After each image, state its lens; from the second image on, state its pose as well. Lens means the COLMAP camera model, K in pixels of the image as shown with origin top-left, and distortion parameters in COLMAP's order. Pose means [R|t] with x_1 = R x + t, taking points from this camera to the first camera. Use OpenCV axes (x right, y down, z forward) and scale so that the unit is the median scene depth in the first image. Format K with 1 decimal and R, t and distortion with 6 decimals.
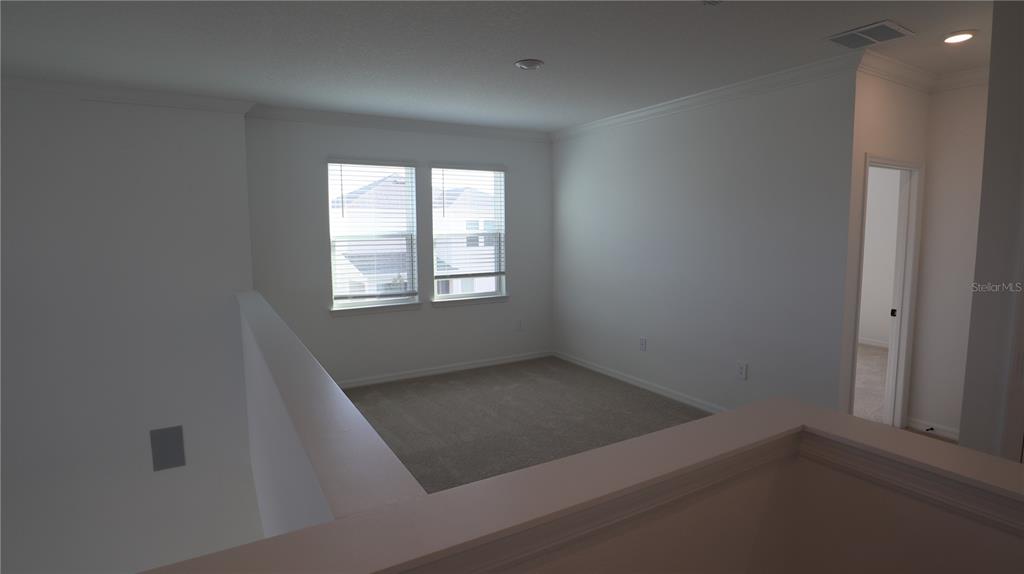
lens RADIAL K [[523.3, 0, 512.0], [0, 523.3, 287.0], [0, 0, 1]] dist [-0.053325, -0.000225]
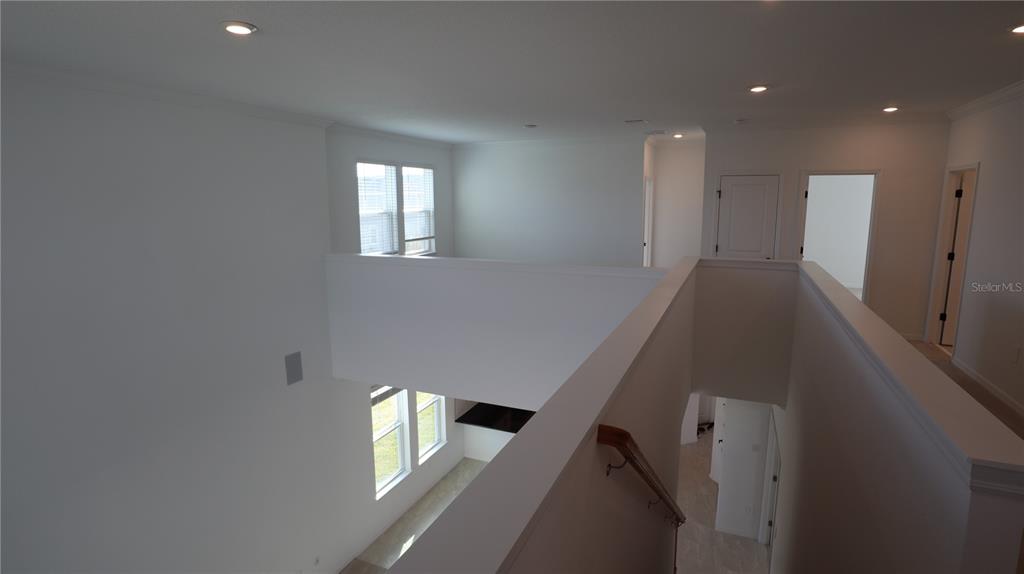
lens RADIAL K [[523.3, 0, 512.0], [0, 523.3, 287.0], [0, 0, 1]] dist [-0.053325, -0.000225]
pose [[0.810807, -0.091184, 0.578167, -0.788104], [0.062630, 0.995635, 0.069192, 0.028724], [-0.581953, -0.019891, 0.812979, -0.389073]]
